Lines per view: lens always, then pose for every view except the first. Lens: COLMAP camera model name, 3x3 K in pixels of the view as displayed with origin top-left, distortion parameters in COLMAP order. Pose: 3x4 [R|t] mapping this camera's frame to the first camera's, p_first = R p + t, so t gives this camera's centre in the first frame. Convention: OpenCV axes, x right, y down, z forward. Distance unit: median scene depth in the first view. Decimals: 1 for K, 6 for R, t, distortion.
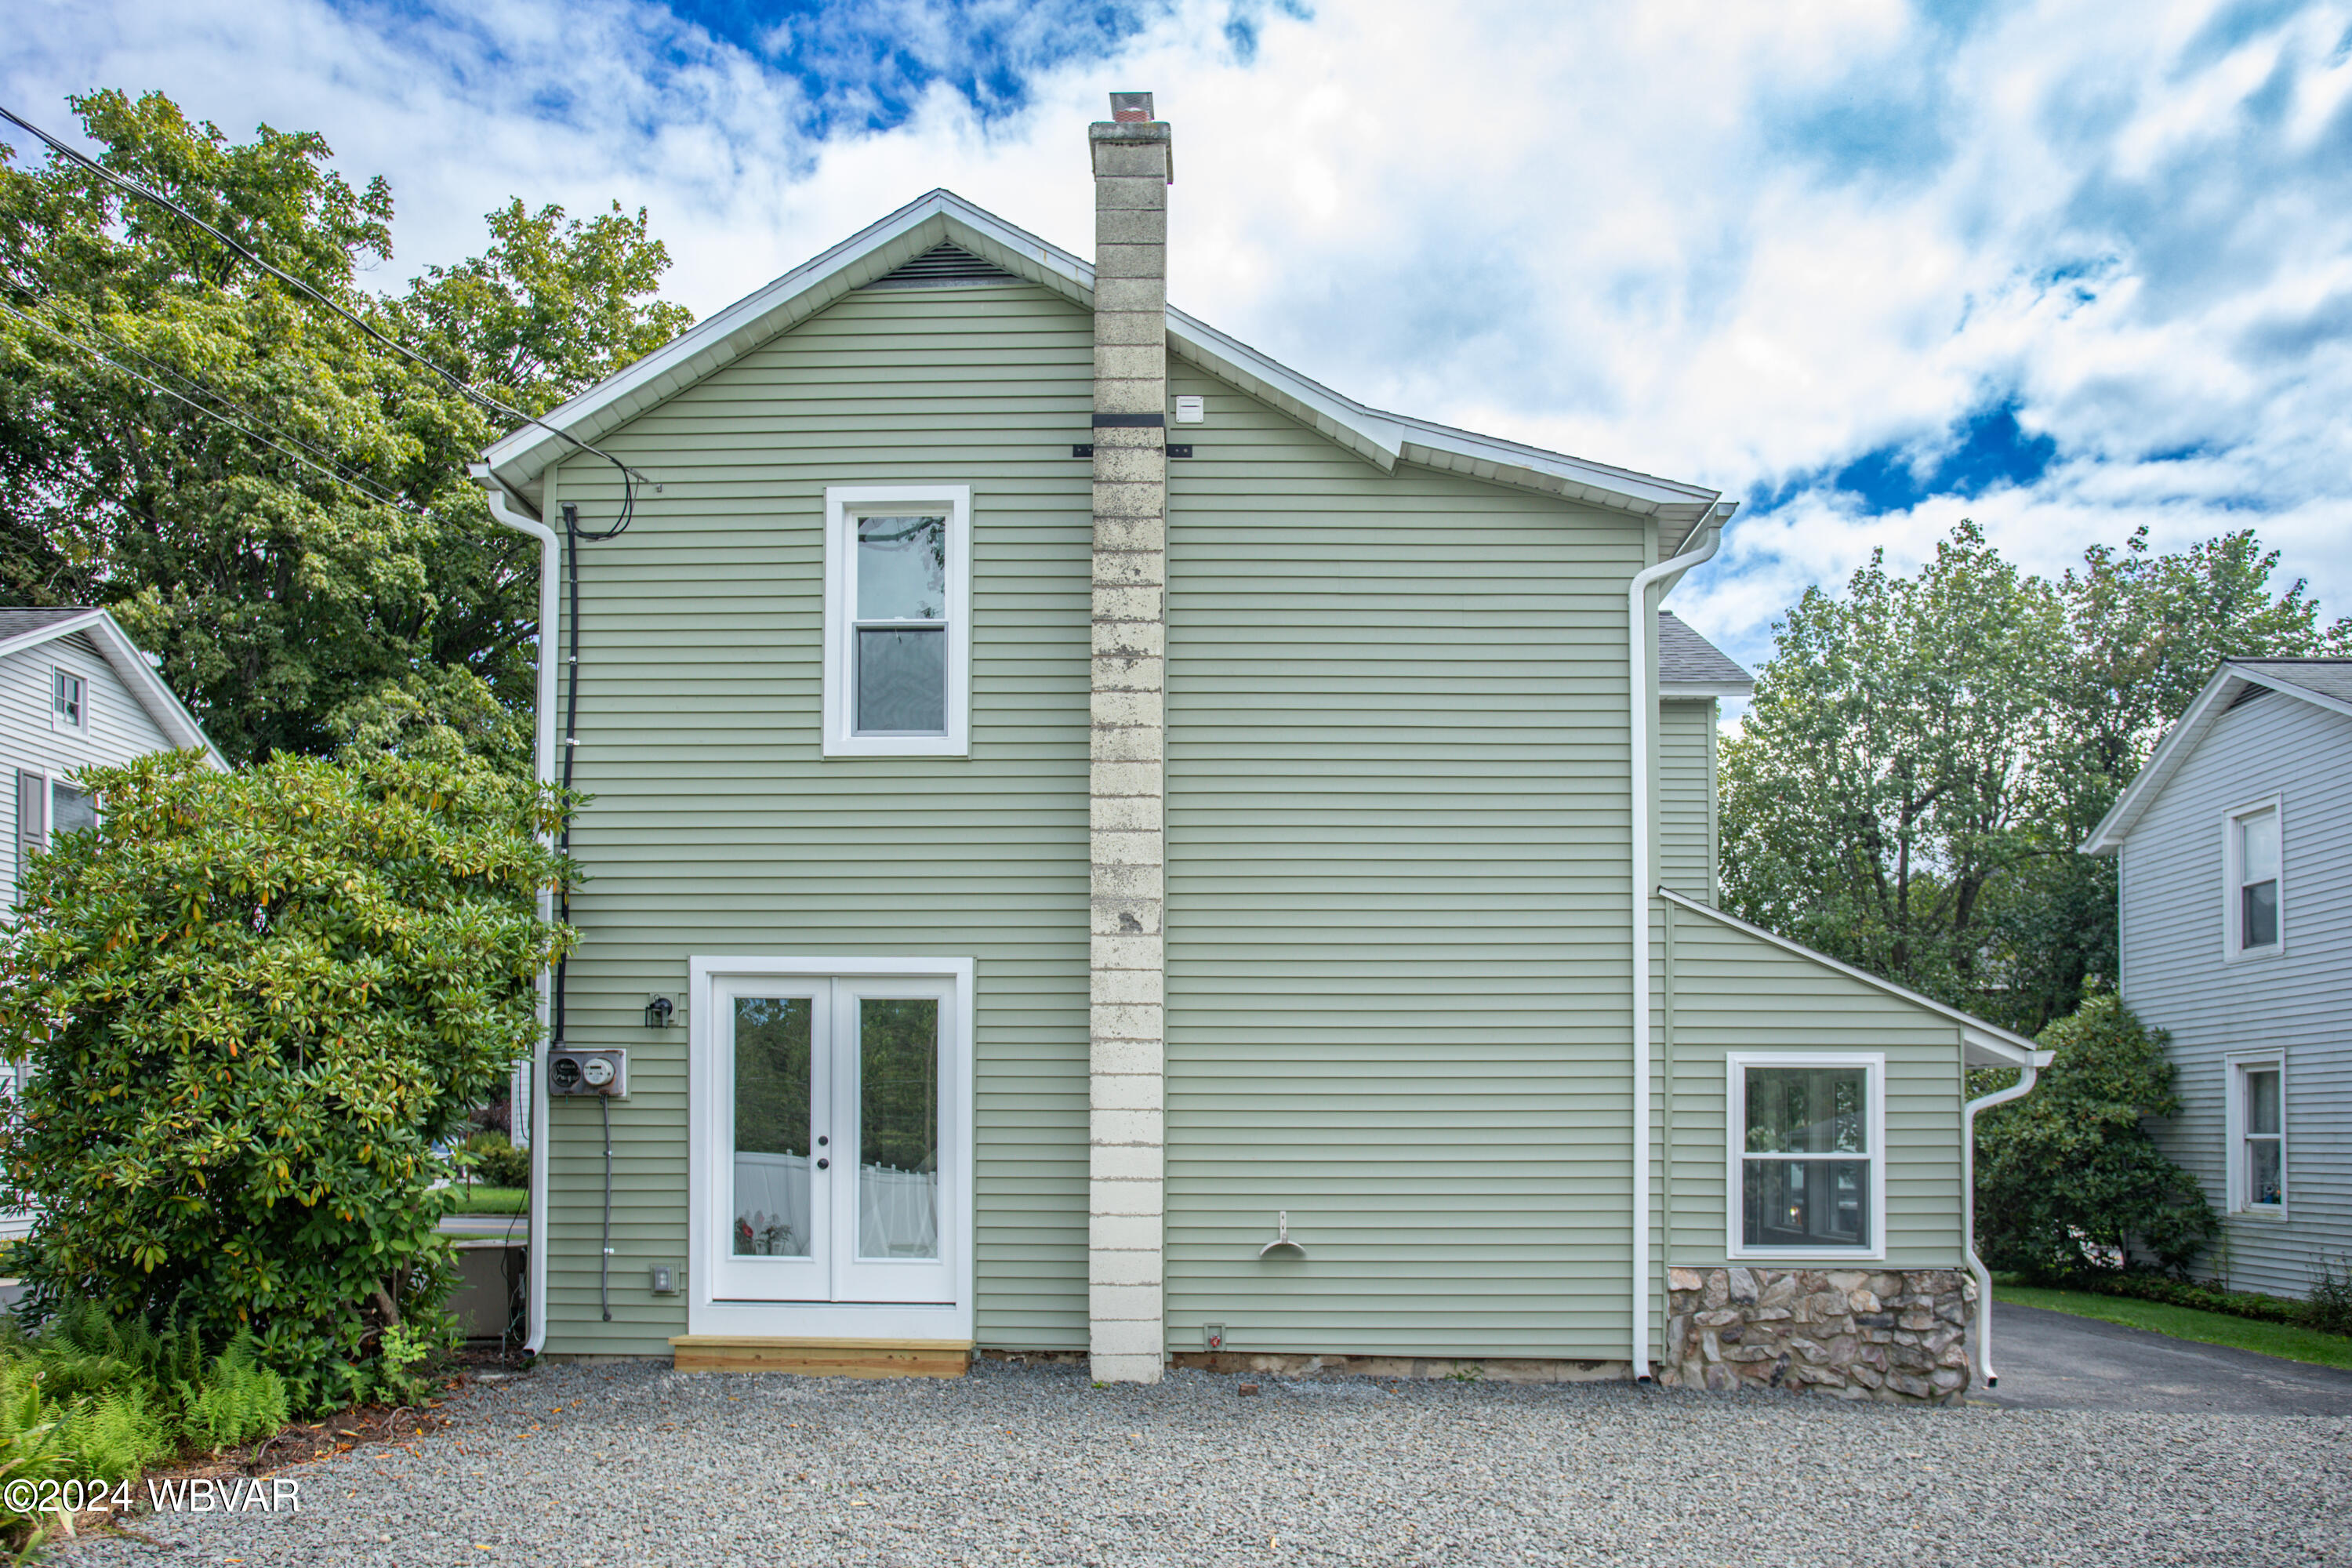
lens RADIAL K [[1537.1, 0, 1170.8], [0, 1537.1, 1094.0], [0, 0, 1]] dist [-0.003332, -0.002126]
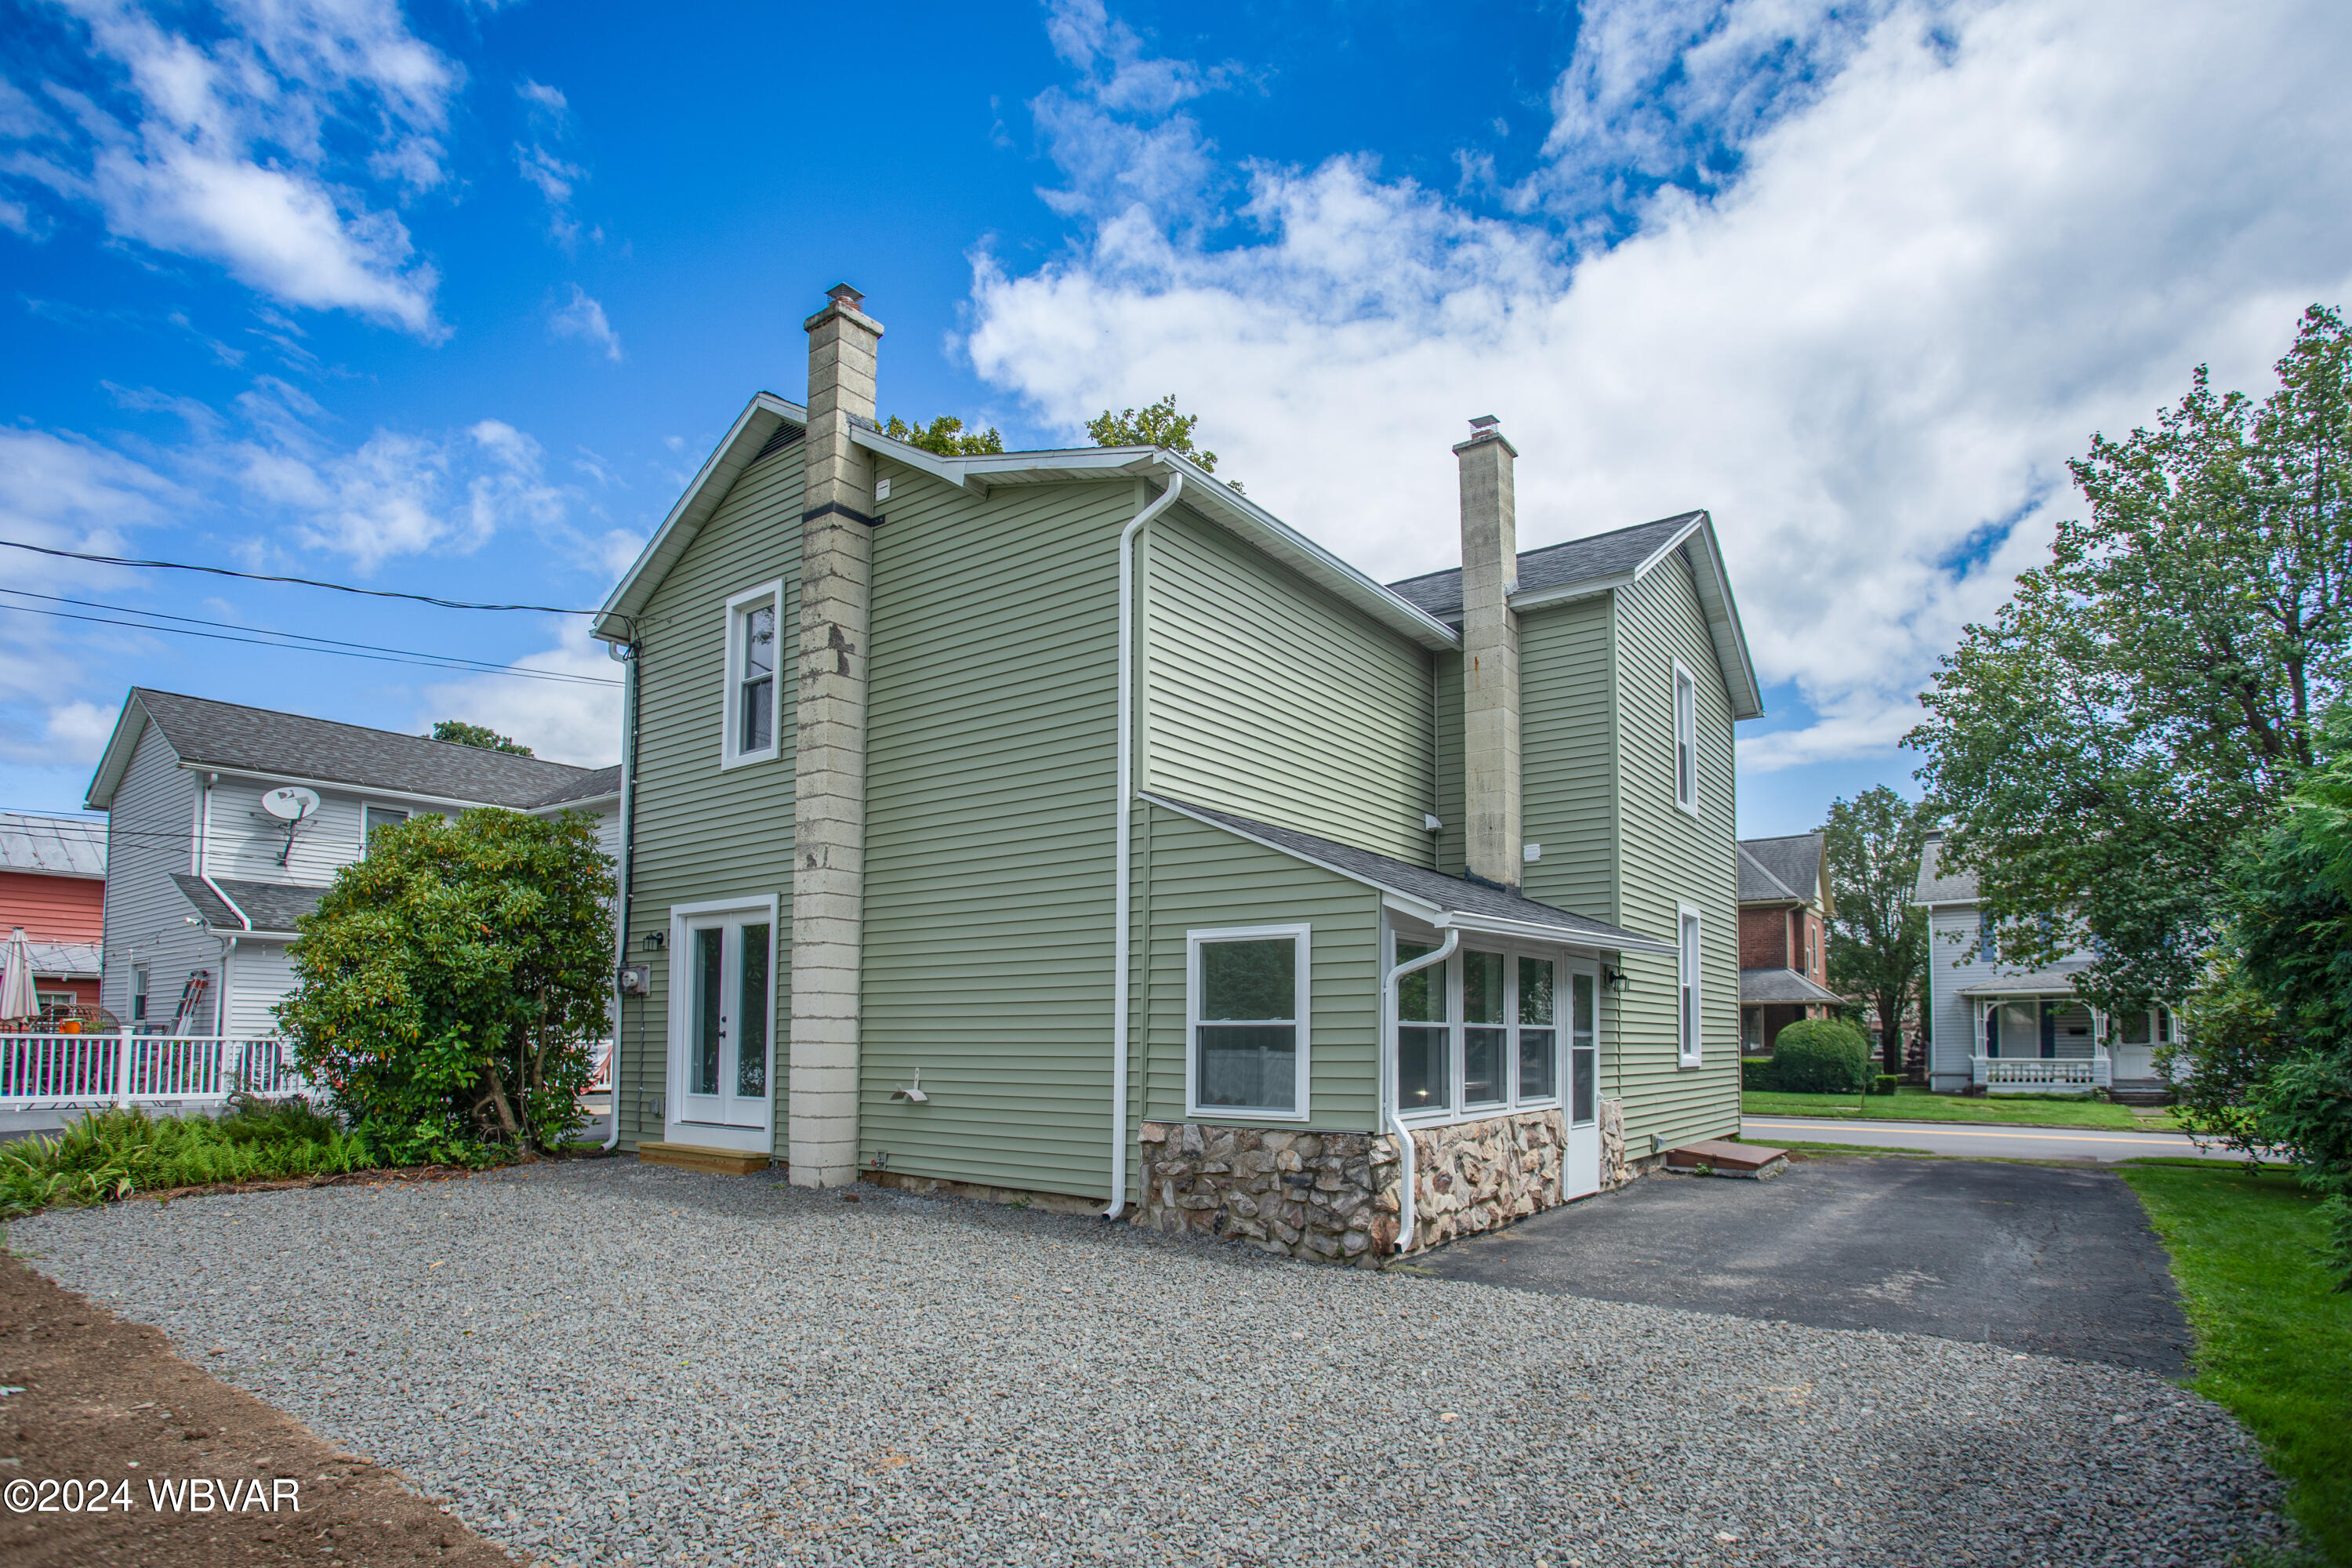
lens RADIAL K [[1215.9, 0, 1210.9], [0, 1215.9, 987.1], [0, 0, 1]] dist [-0.085919, 0.038309]
pose [[0.828333, -0.025868, -0.559638, 0.875010], [0.015875, 0.999616, -0.022709, 0.034549], [0.560011, 0.009926, 0.828426, 0.282641]]
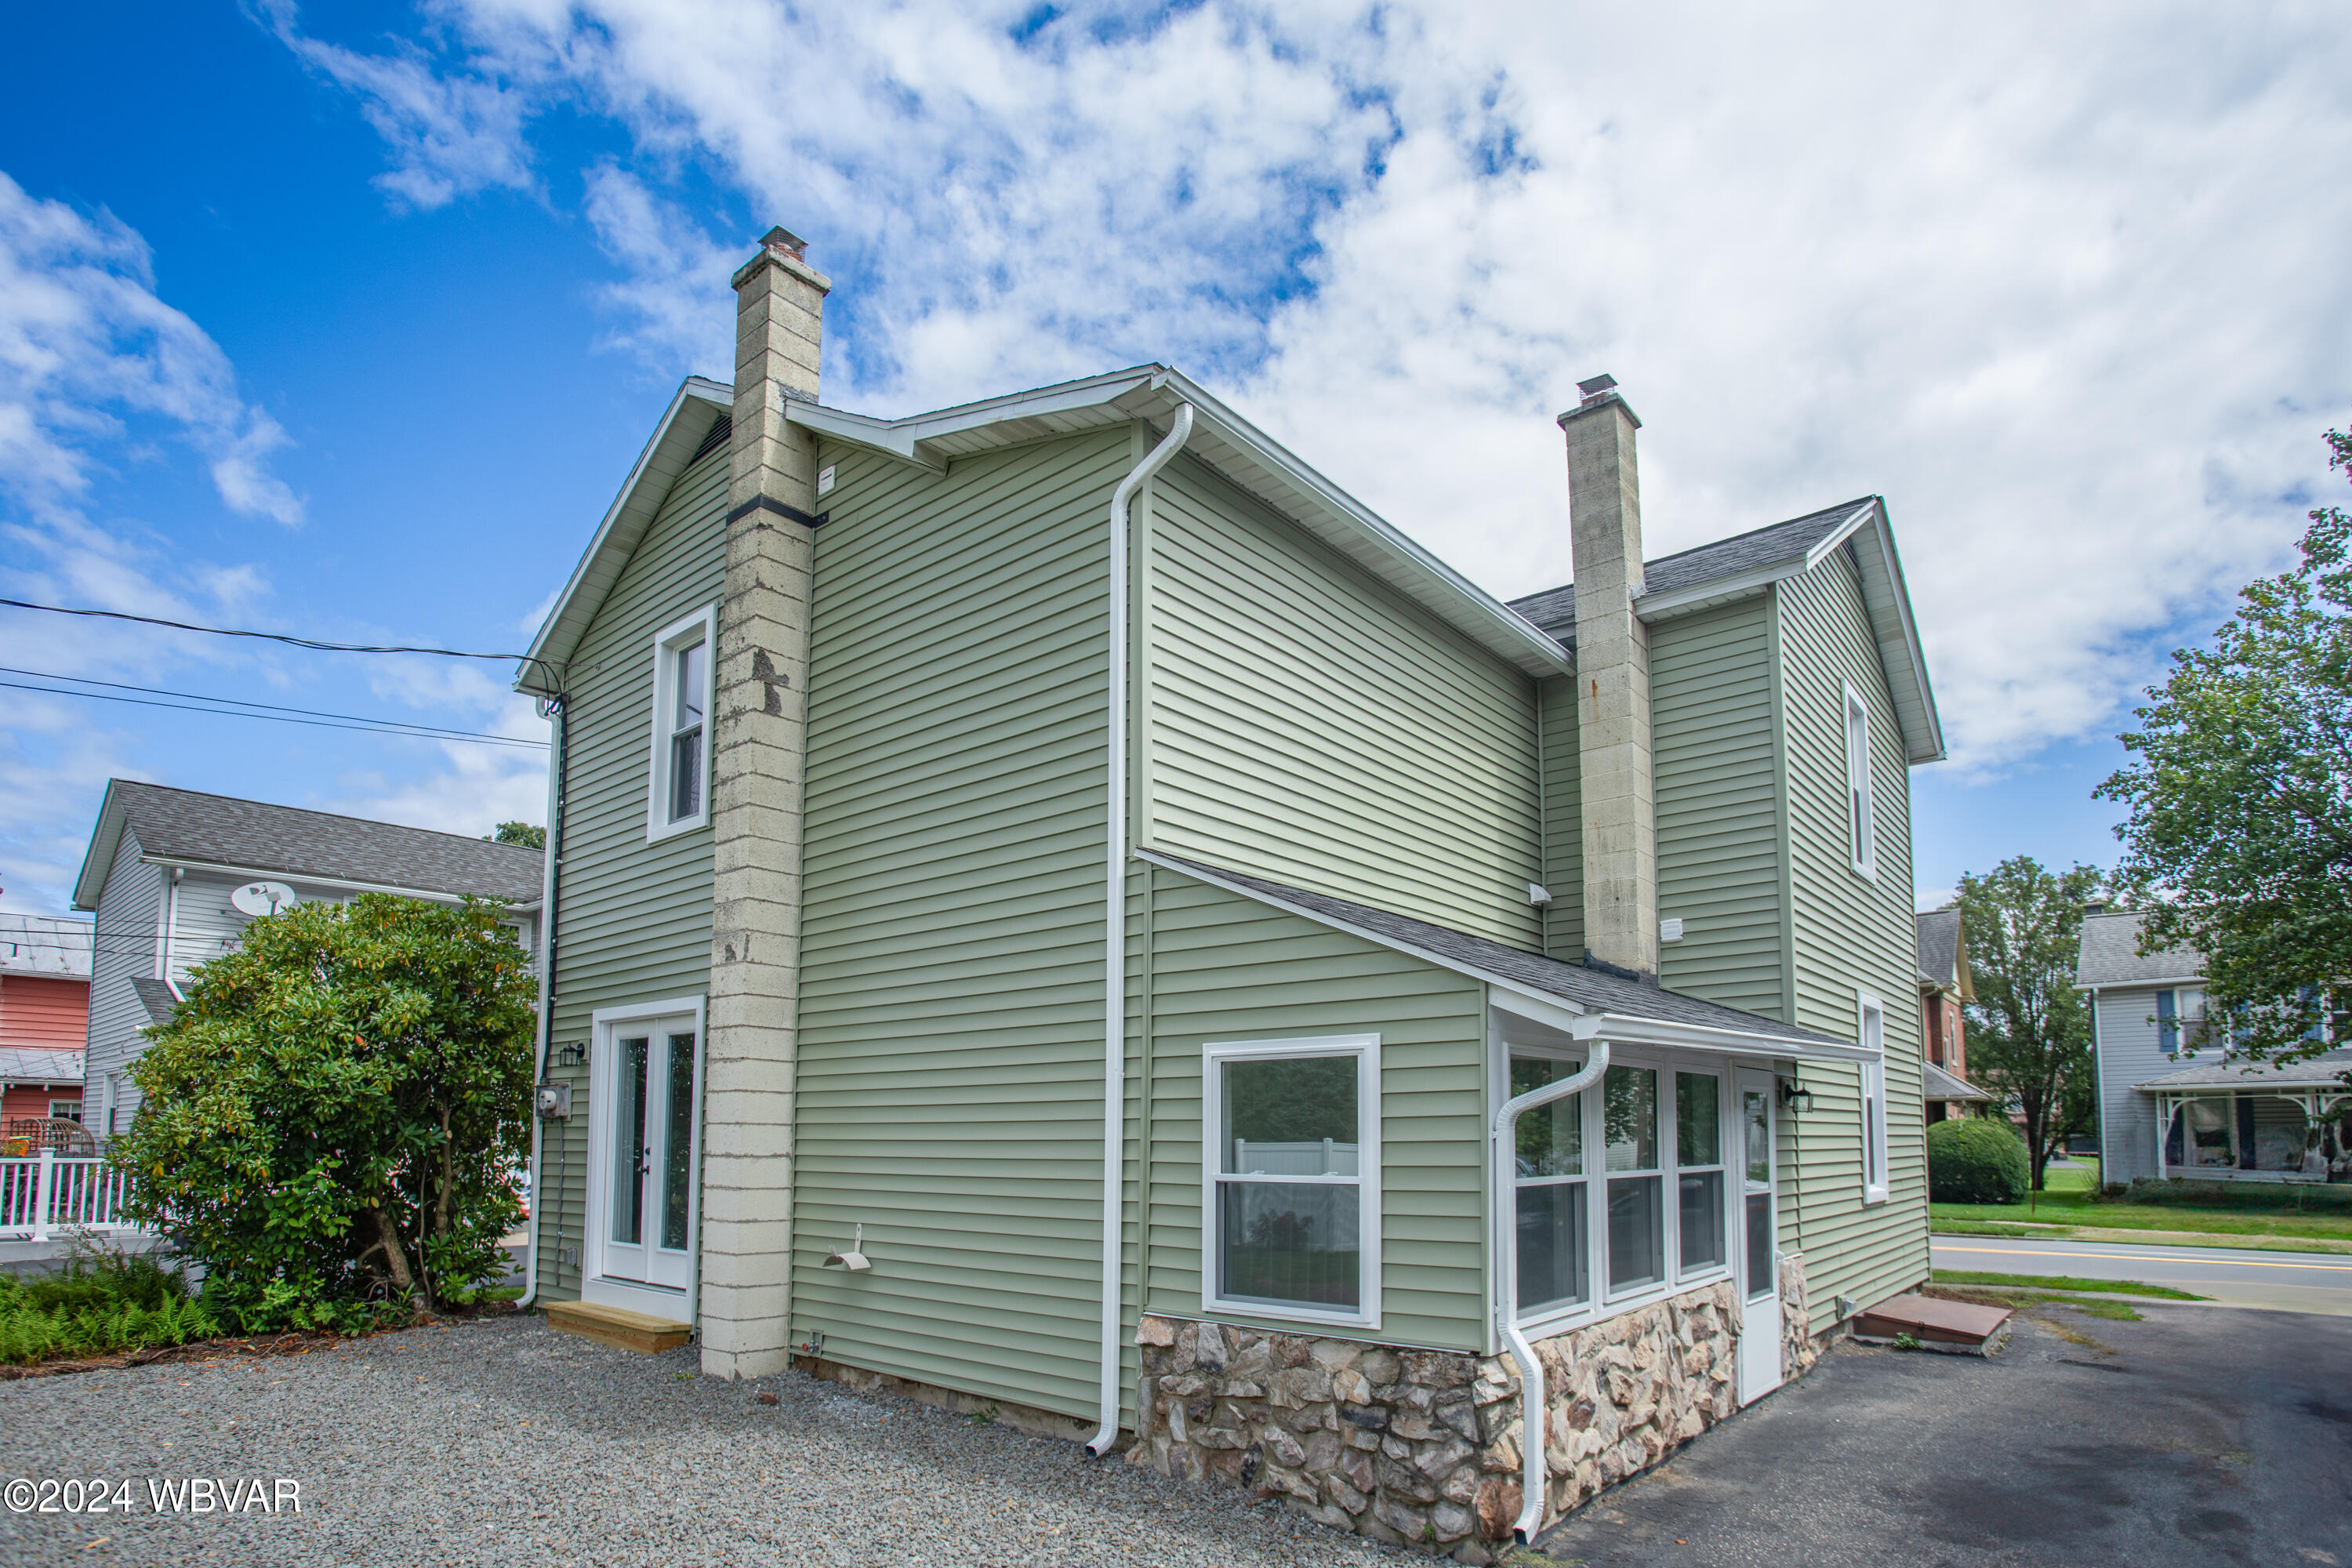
lens RADIAL K [[1247.0, 0, 1181.8], [0, 1247.0, 1043.0], [0, 0, 1]] dist [-0.049472, 0.000658]
pose [[0.779418, -0.050556, -0.624462, 0.755076], [0.020236, 0.998250, -0.055560, 0.007767], [0.626178, 0.030668, 0.779077, 0.503967]]
